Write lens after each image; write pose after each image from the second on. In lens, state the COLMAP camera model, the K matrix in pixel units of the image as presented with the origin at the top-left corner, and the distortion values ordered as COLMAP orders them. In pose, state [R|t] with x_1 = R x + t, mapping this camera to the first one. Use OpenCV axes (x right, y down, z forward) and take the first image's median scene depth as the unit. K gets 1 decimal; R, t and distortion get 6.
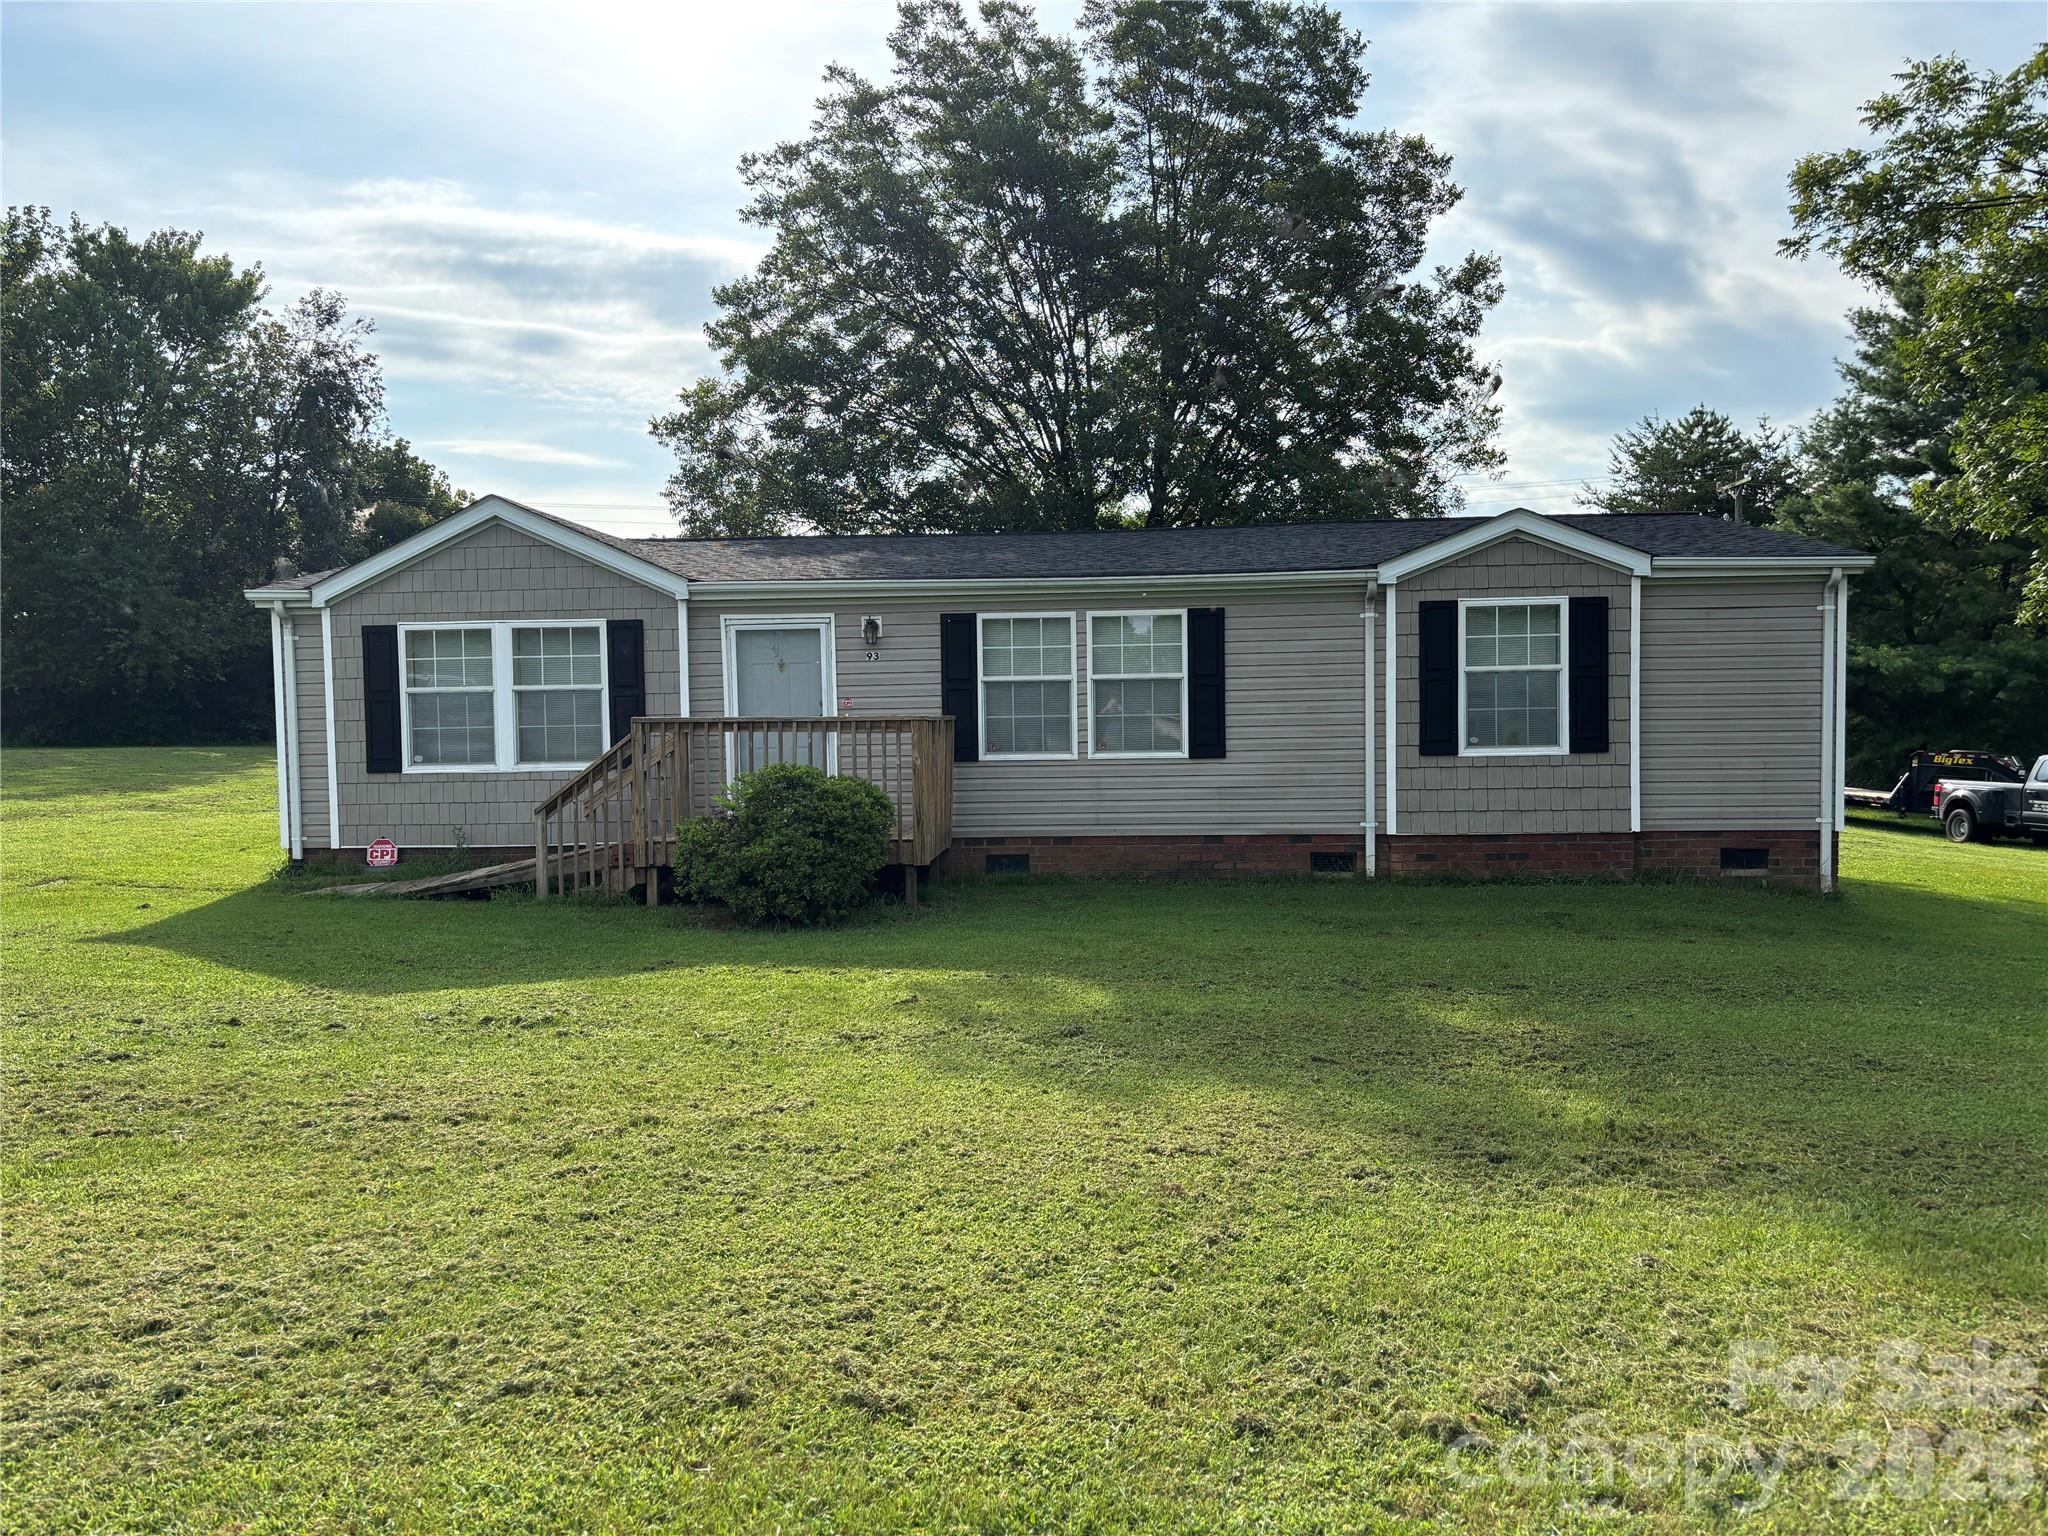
lens RADIAL K [[1544.5, 0, 1031.3], [0, 1544.5, 751.9], [0, 0, 1]] dist [0.090639, -0.107852]
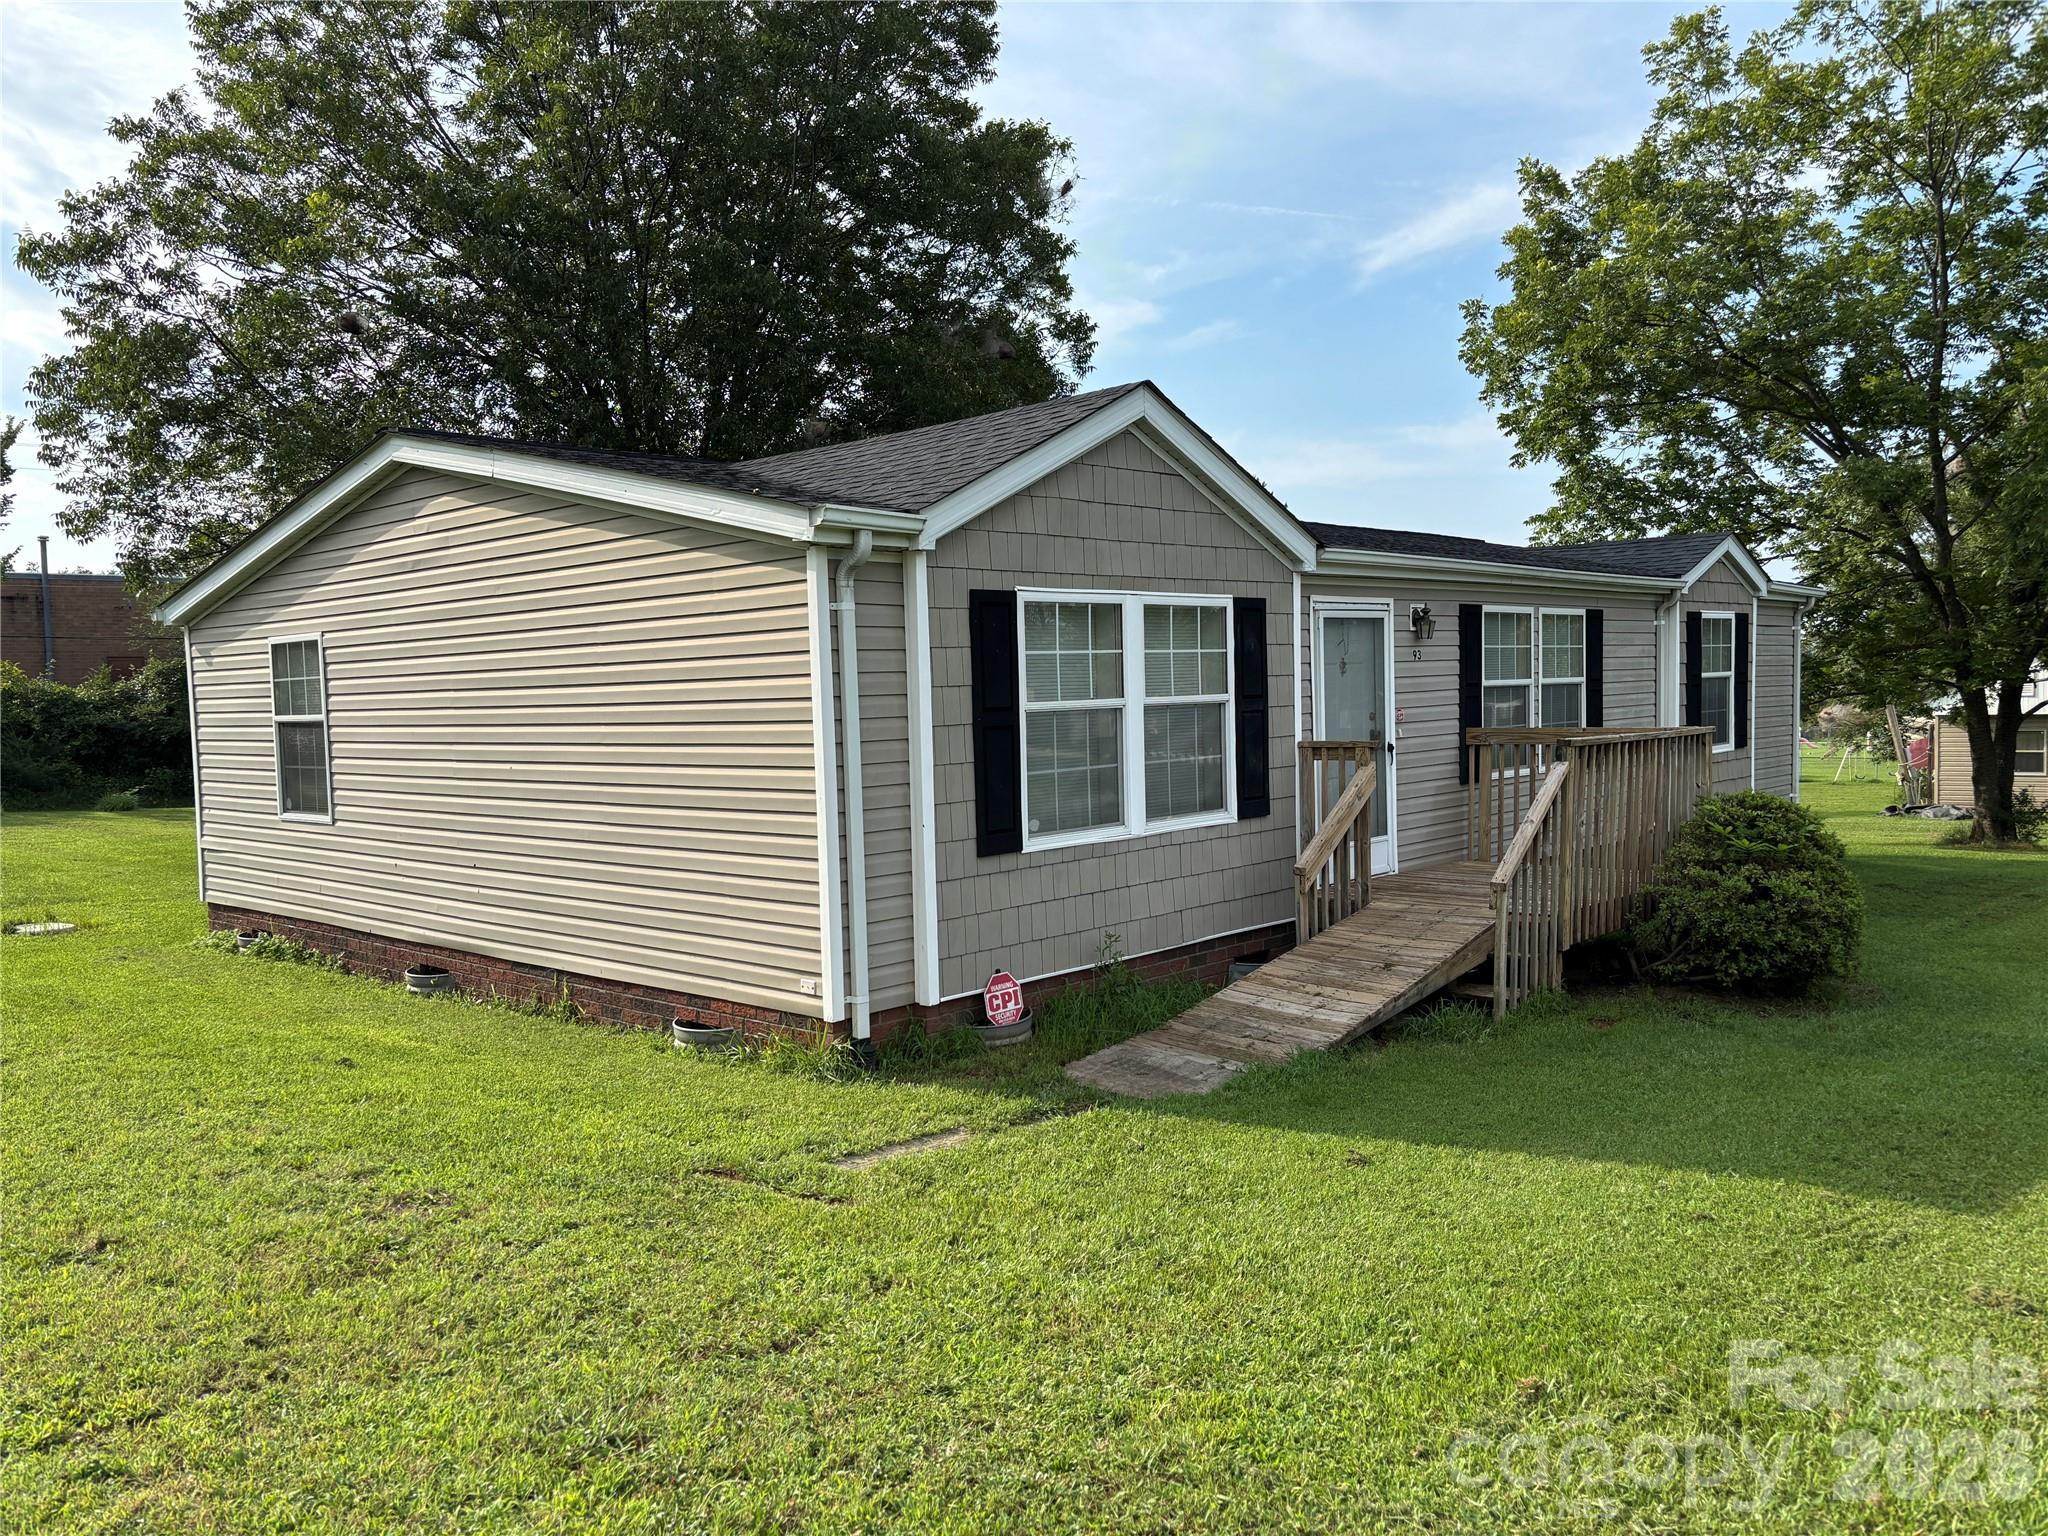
lens RADIAL K [[1535.6, 0, 1024.0], [0, 1535.6, 768.0], [0, 0, 1]] dist [0.125140, -0.230779]
pose [[0.636994, -0.042386, 0.769703, -0.844762], [0.035425, 0.999042, 0.025697, -0.031931], [-0.770055, 0.010898, 0.637885, 0.654082]]
